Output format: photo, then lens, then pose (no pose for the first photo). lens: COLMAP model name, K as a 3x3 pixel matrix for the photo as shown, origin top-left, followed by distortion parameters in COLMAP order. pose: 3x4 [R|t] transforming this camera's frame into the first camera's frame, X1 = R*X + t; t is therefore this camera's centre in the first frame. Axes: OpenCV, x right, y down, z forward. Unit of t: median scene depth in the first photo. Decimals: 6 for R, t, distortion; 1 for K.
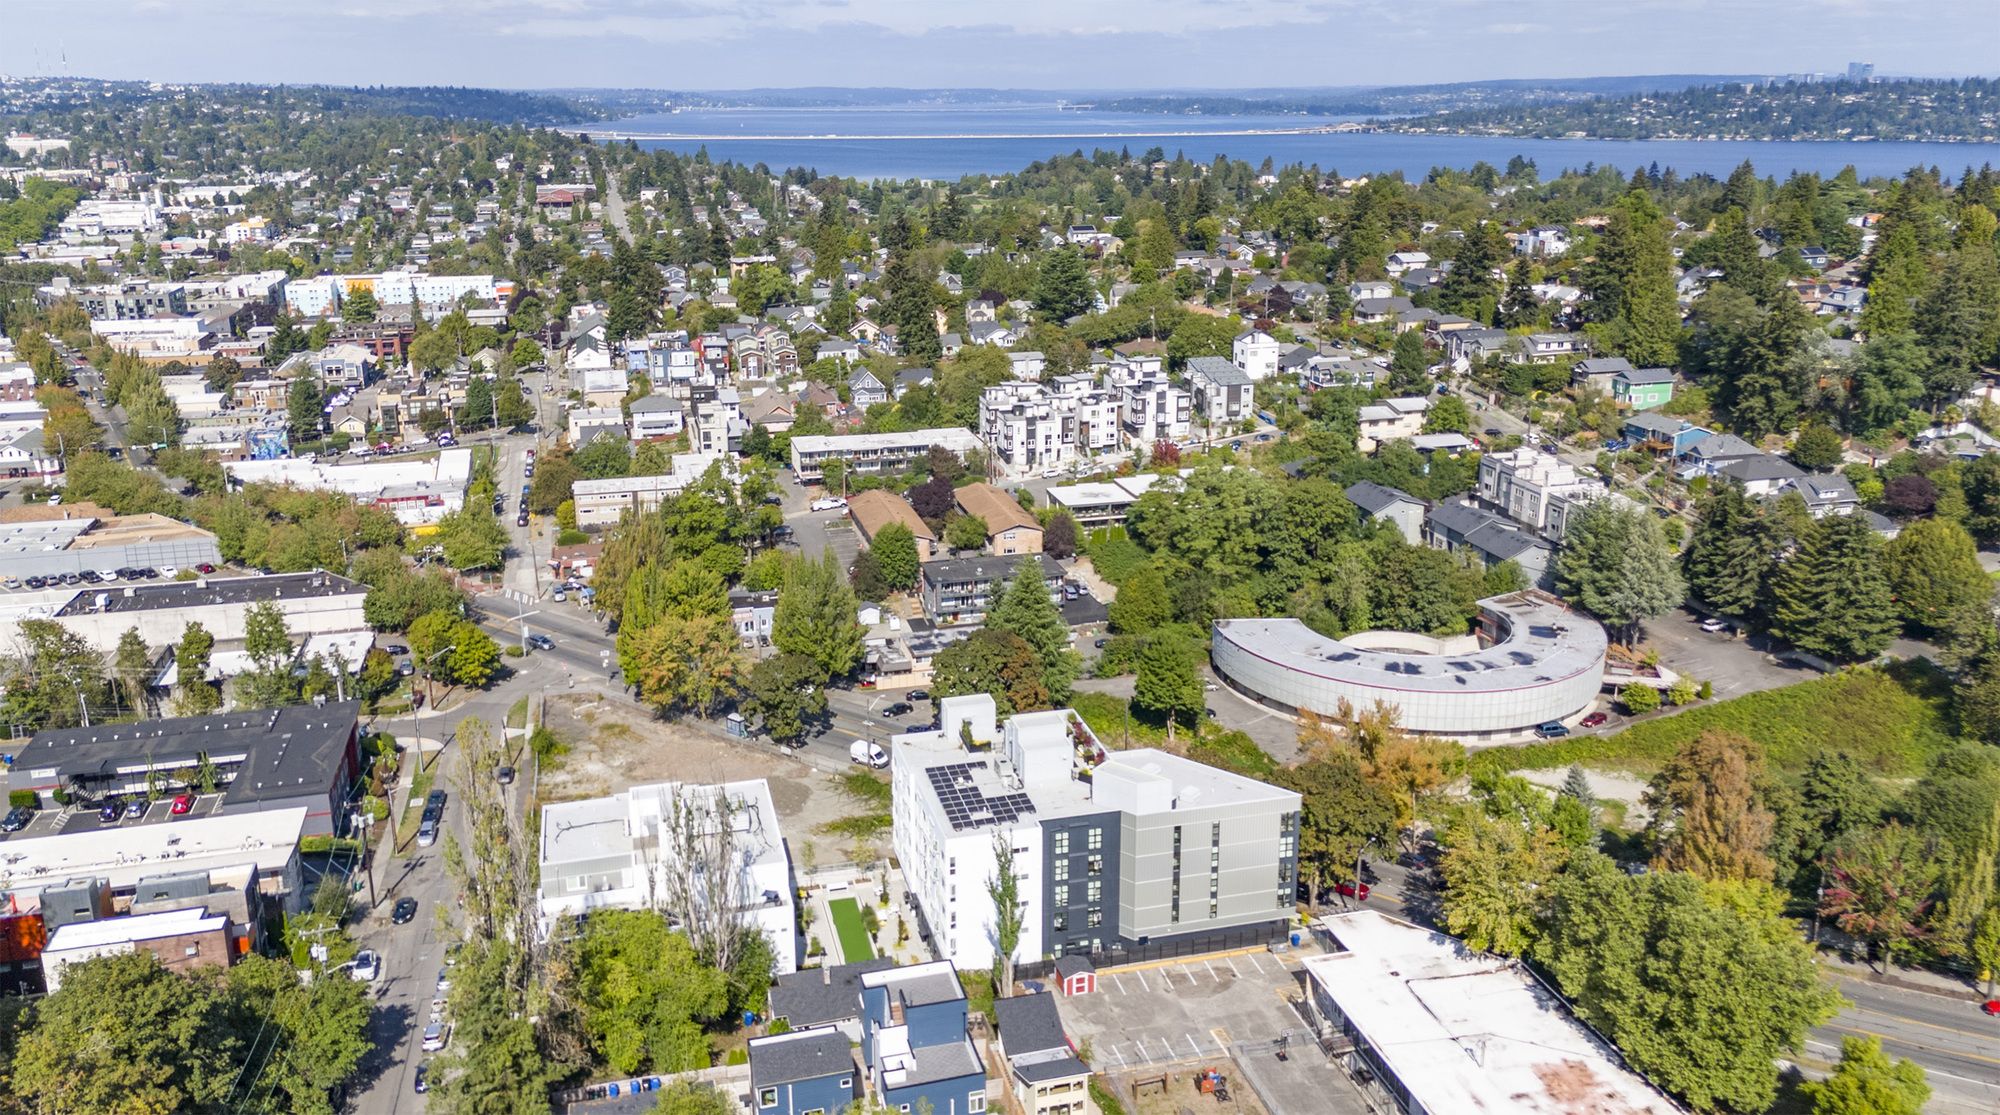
lens RADIAL K [[1468.5, 0, 1000.0], [0, 1468.5, 557.5], [0, 0, 1]] dist [0.104611, -0.120953]
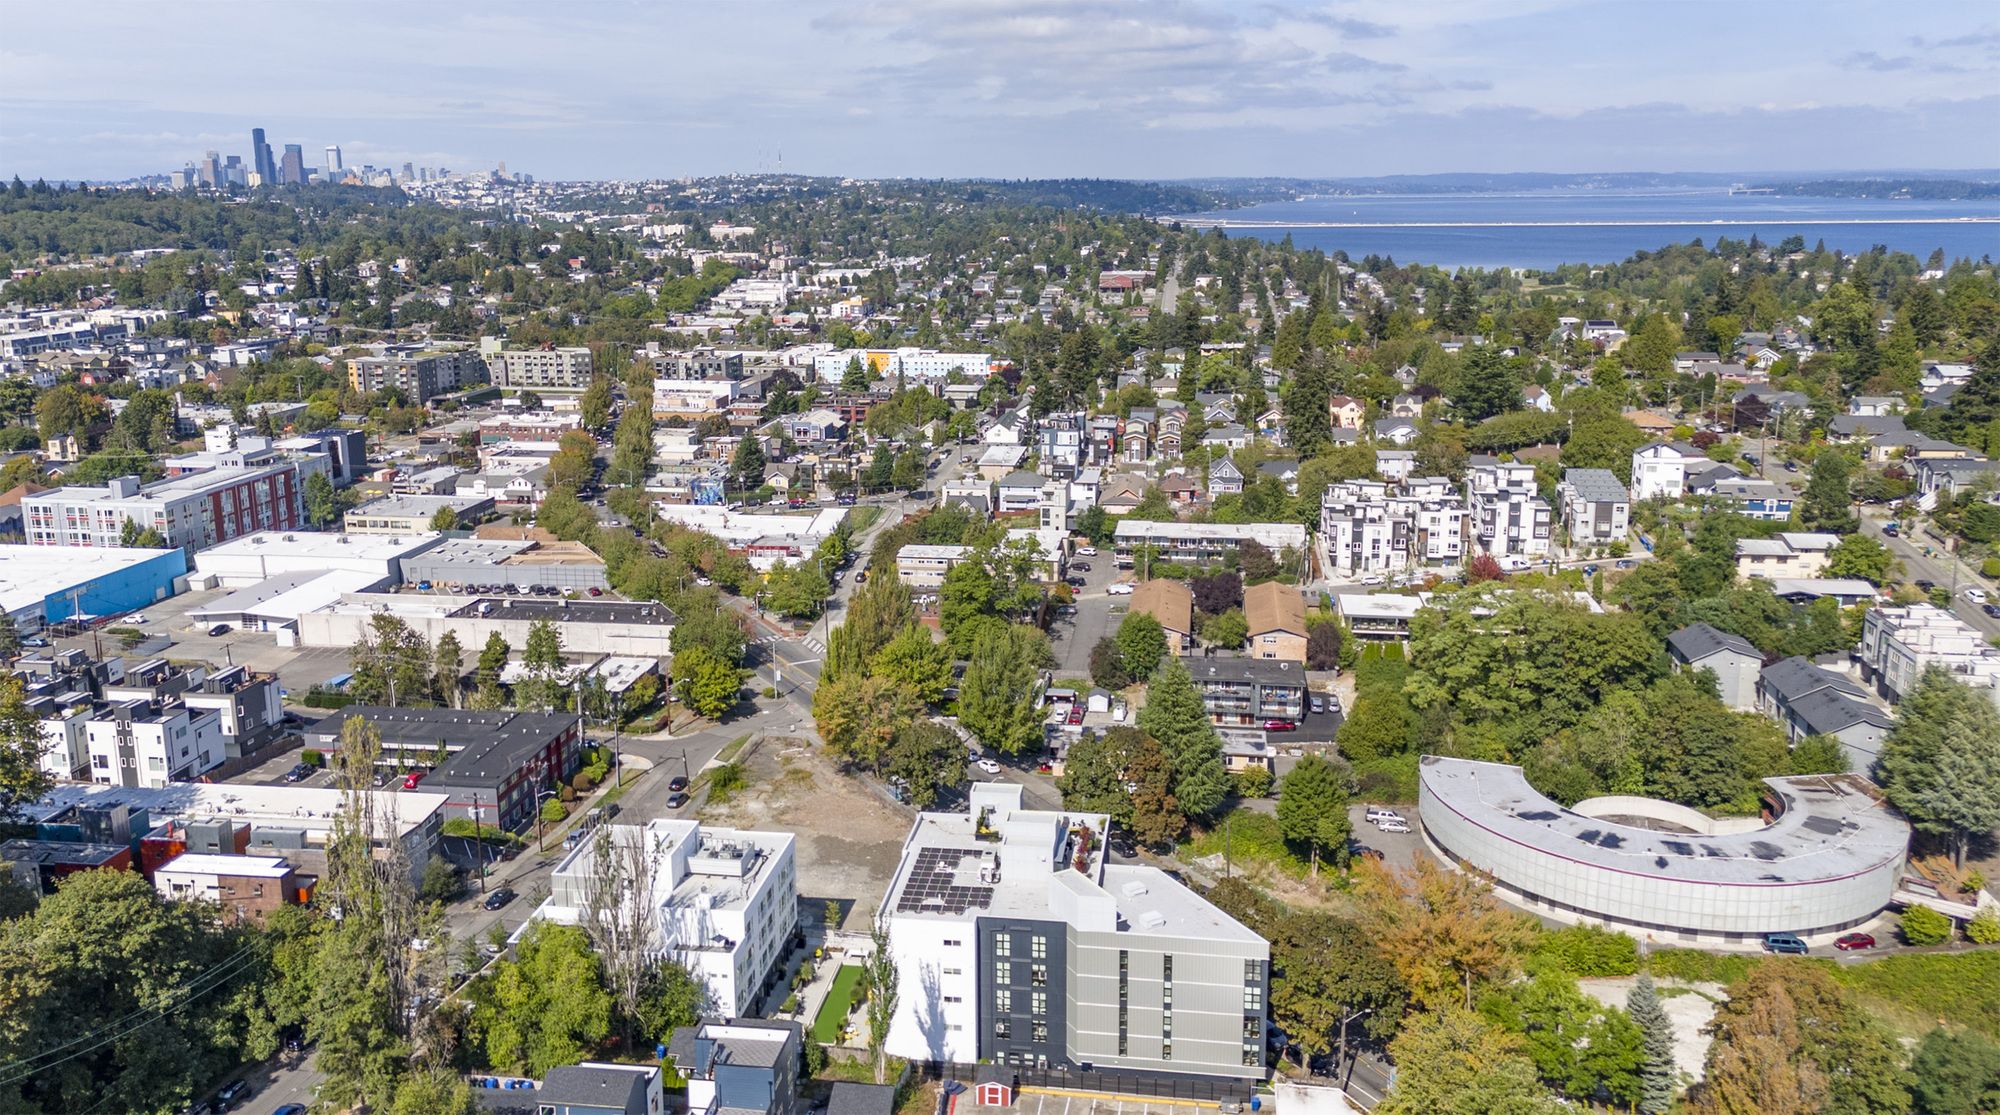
lens RADIAL K [[1505.0, 0, 1000.0], [0, 1505.0, 557.5], [0, 0, 1]] dist [0.084028, -0.094190]
pose [[0.921714, 0.090781, -0.377096, 0.184189], [-0.113215, 0.992855, -0.037710, -0.009625], [0.370979, 0.077451, 0.925406, 0.030076]]
